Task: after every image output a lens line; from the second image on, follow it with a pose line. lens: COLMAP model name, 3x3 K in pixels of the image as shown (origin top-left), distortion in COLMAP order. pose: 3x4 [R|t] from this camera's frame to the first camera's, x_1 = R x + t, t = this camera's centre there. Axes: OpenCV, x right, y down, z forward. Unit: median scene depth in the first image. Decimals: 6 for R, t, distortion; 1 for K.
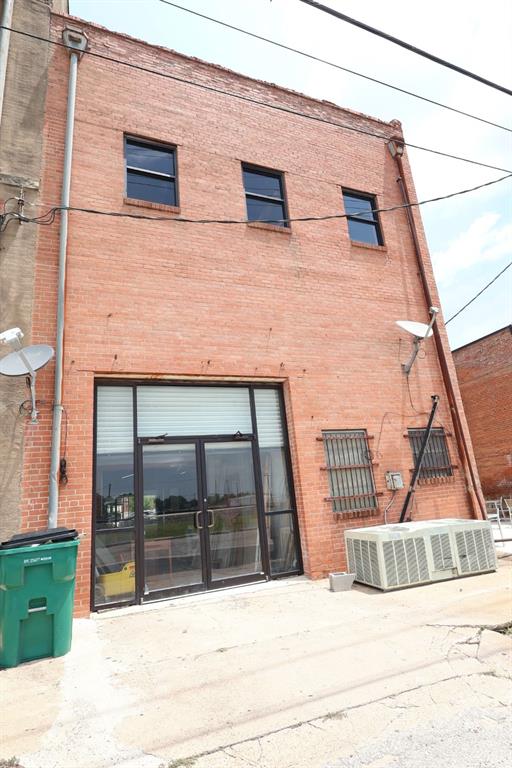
lens RADIAL K [[417.5, 0, 258.3], [0, 417.5, 384.9], [0, 0, 1]] dist [-0.006462, 0.004878]
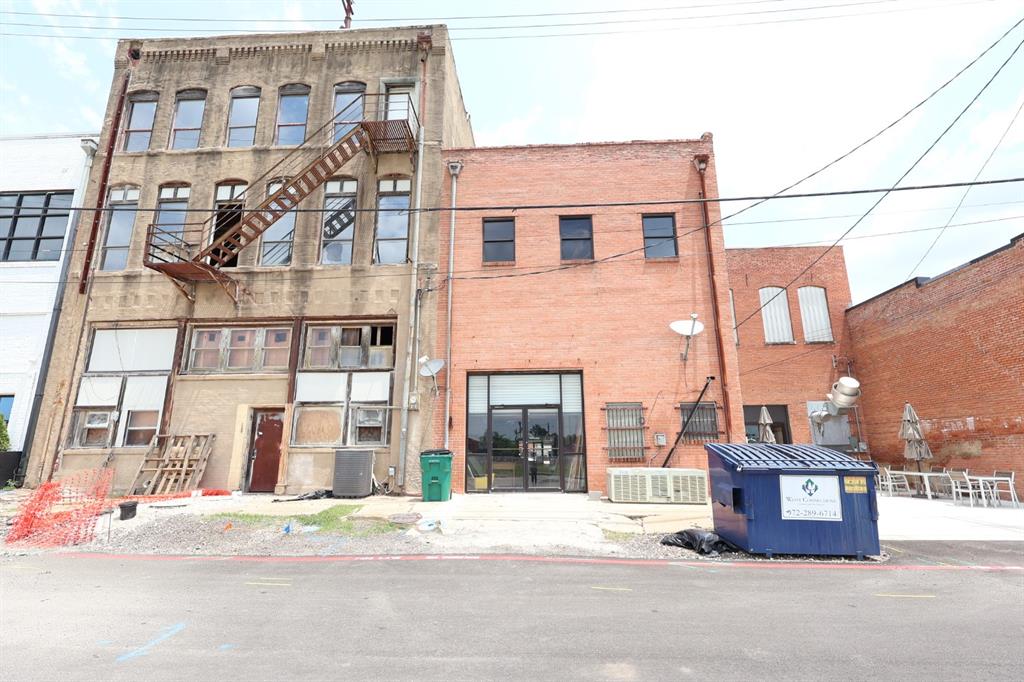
lens RADIAL K [[473.8, 0, 509.1], [0, 473.8, 339.8], [0, 0, 1]] dist [-0.000997, 0.001329]
pose [[0.904068, -0.016060, -0.427087, 0.571253], [0.039452, 0.998163, 0.045978, -0.211129], [0.425564, -0.058417, 0.903041, -0.680546]]
